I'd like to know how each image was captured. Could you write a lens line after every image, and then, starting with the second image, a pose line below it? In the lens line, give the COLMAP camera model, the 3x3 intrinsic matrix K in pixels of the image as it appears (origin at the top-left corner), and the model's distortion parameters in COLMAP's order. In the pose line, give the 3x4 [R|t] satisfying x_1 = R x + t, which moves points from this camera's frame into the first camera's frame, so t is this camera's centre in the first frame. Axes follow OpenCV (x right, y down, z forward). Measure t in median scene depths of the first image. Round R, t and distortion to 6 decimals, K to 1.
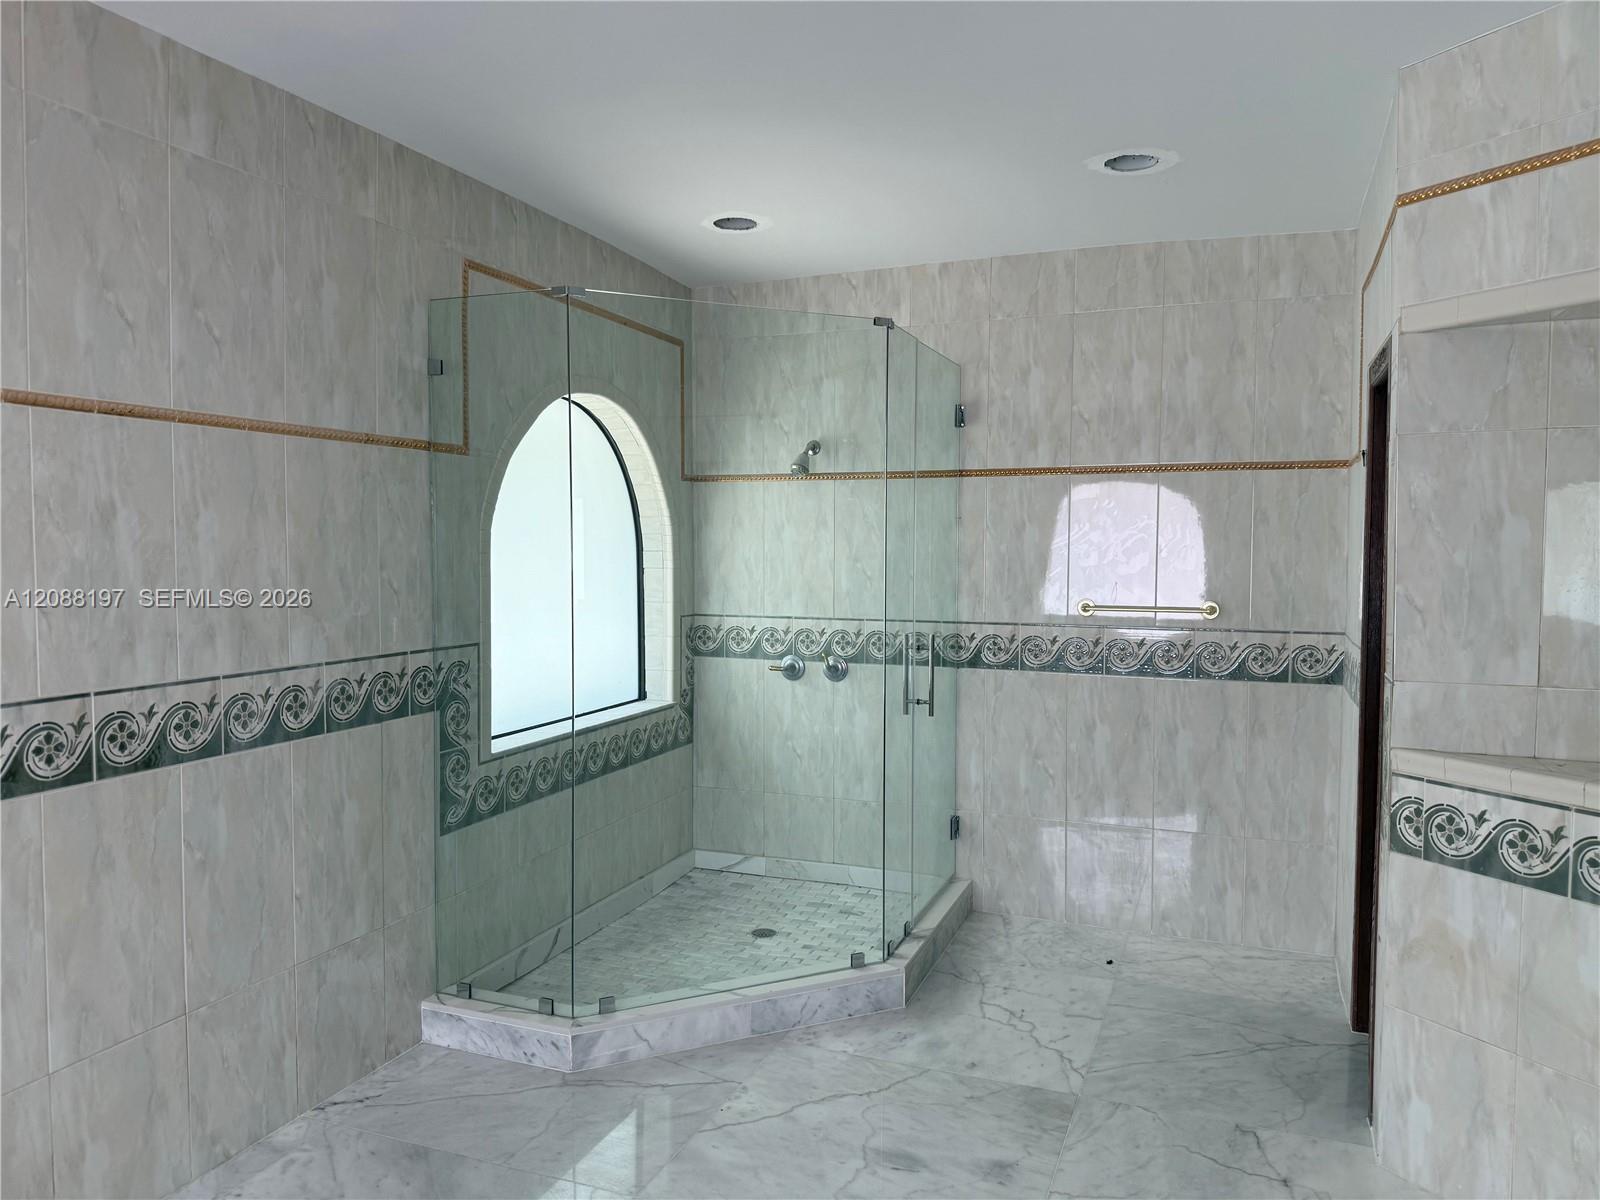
lens RADIAL K [[1140.9, 0, 795.2], [0, 1140.9, 602.6], [0, 0, 1]] dist [0.066337, -0.065891]
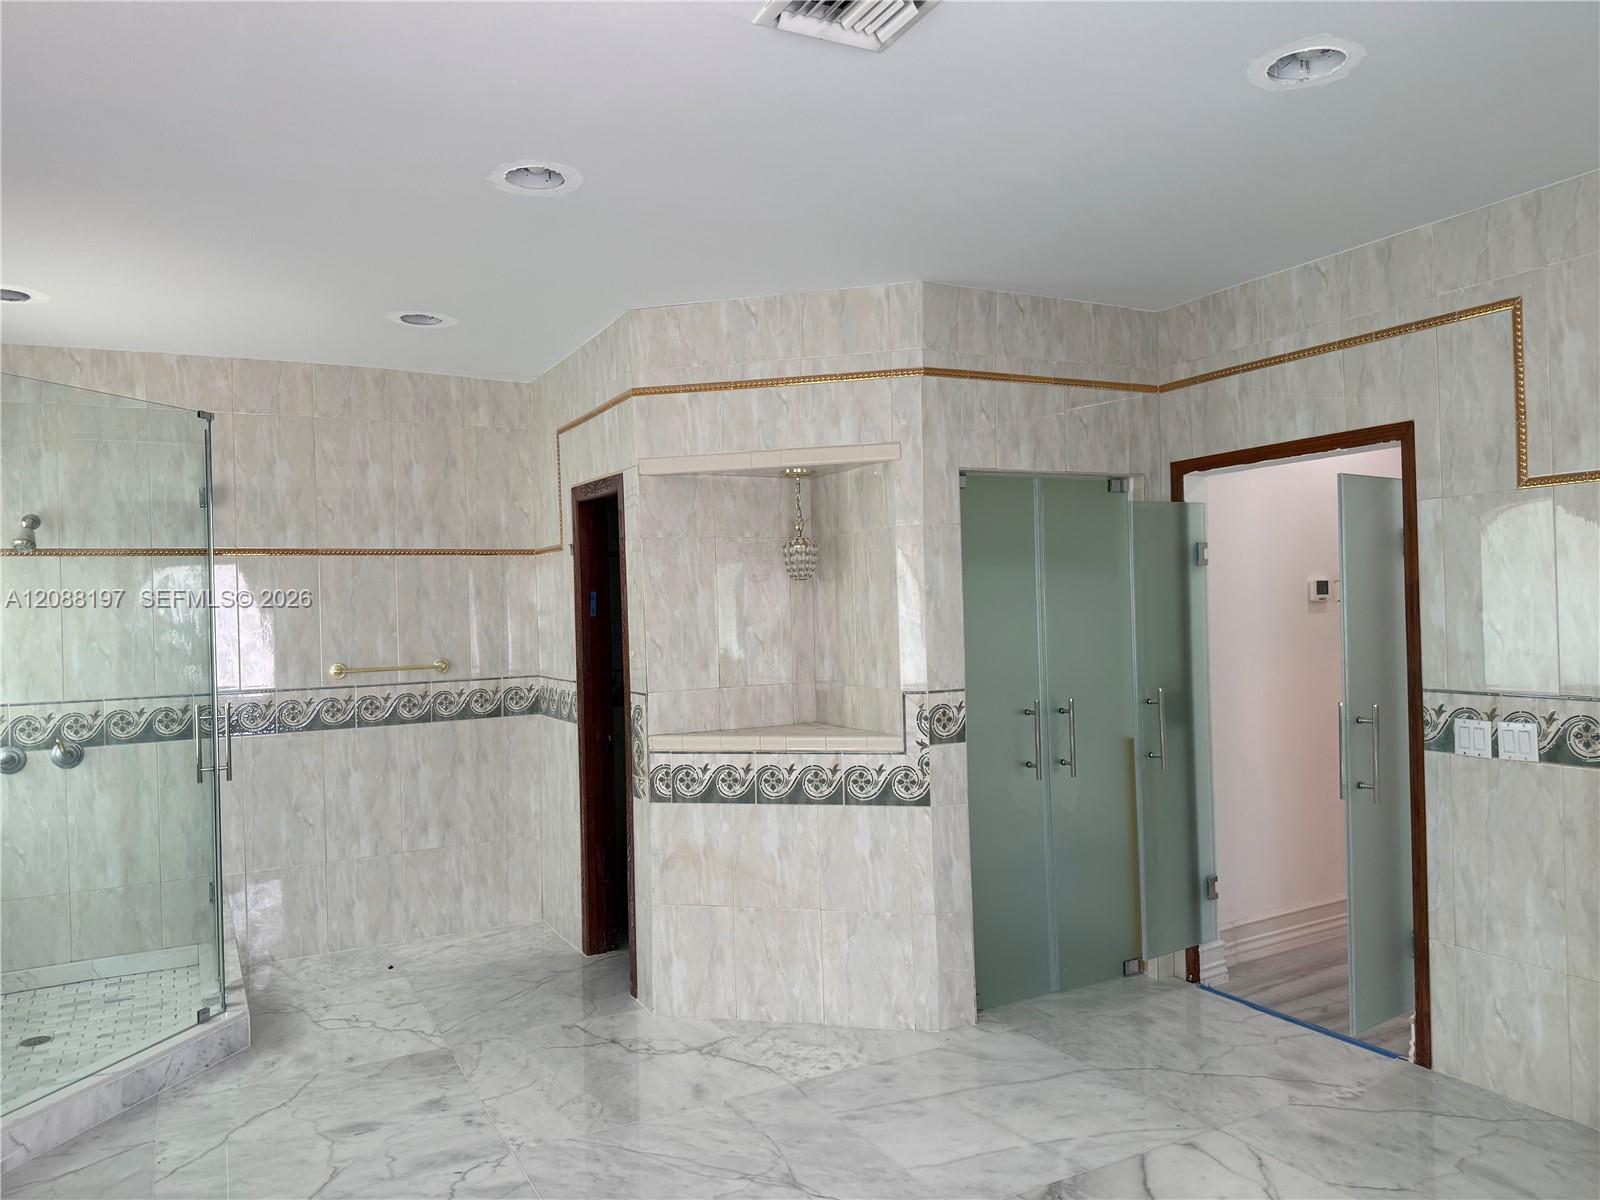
lens RADIAL K [[1140.9, 0, 794.5], [0, 1140.9, 598.7], [0, 0, 1]] dist [0.066337, -0.065891]
pose [[0.652838, -0.014919, 0.757350, -0.344956], [0.069251, 0.996795, -0.040059, 0.010617], [-0.754325, 0.078599, 0.651779, -0.112504]]
